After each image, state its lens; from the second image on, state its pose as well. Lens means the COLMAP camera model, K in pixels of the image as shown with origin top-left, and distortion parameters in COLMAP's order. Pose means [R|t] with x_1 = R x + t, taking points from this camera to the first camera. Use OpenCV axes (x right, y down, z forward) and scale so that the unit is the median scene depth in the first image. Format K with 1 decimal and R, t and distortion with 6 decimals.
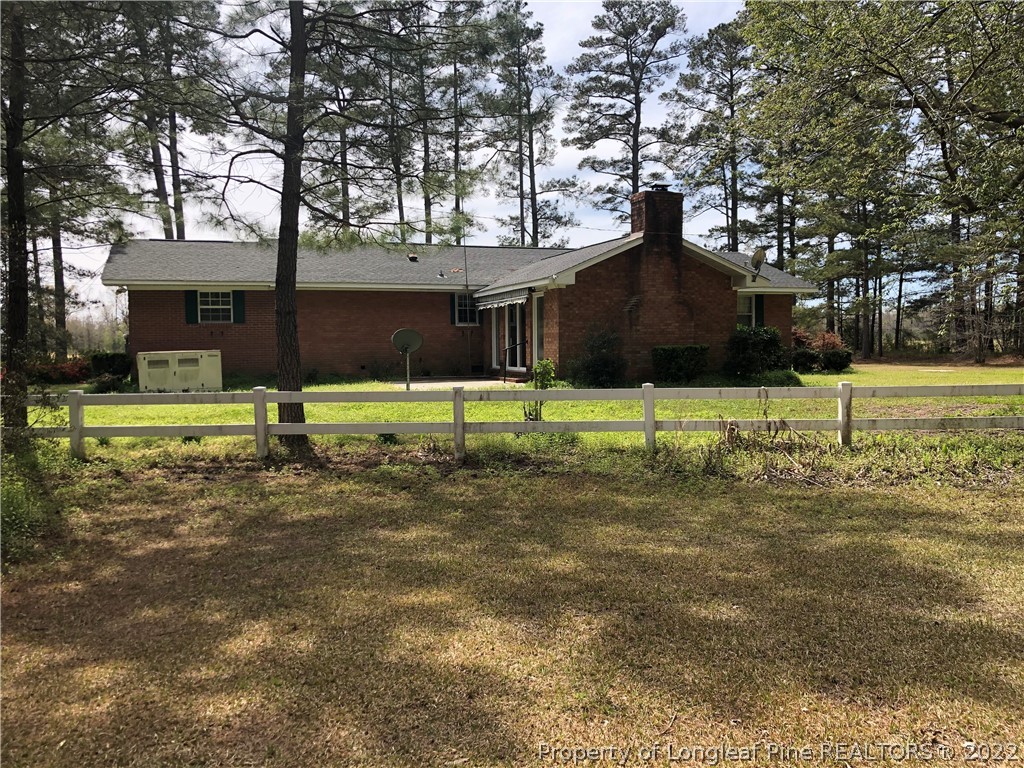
lens RADIAL K [[840.7, 0, 512.5], [0, 840.7, 384.4], [0, 0, 1]] dist [0.059039, -0.056011]
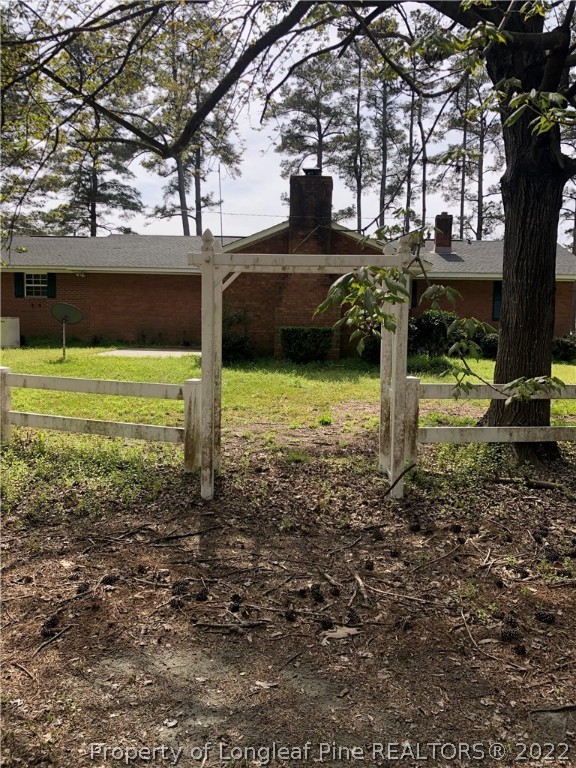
lens RADIAL K [[630.6, 0, 288.2], [0, 630.6, 383.0], [0, 0, 1]] dist [0.059039, -0.056011]
pose [[0.920105, 0.070798, -0.385219, 0.403551], [-0.052558, 0.996950, 0.057688, -0.017399], [0.388128, -0.032832, 0.921020, 0.232895]]
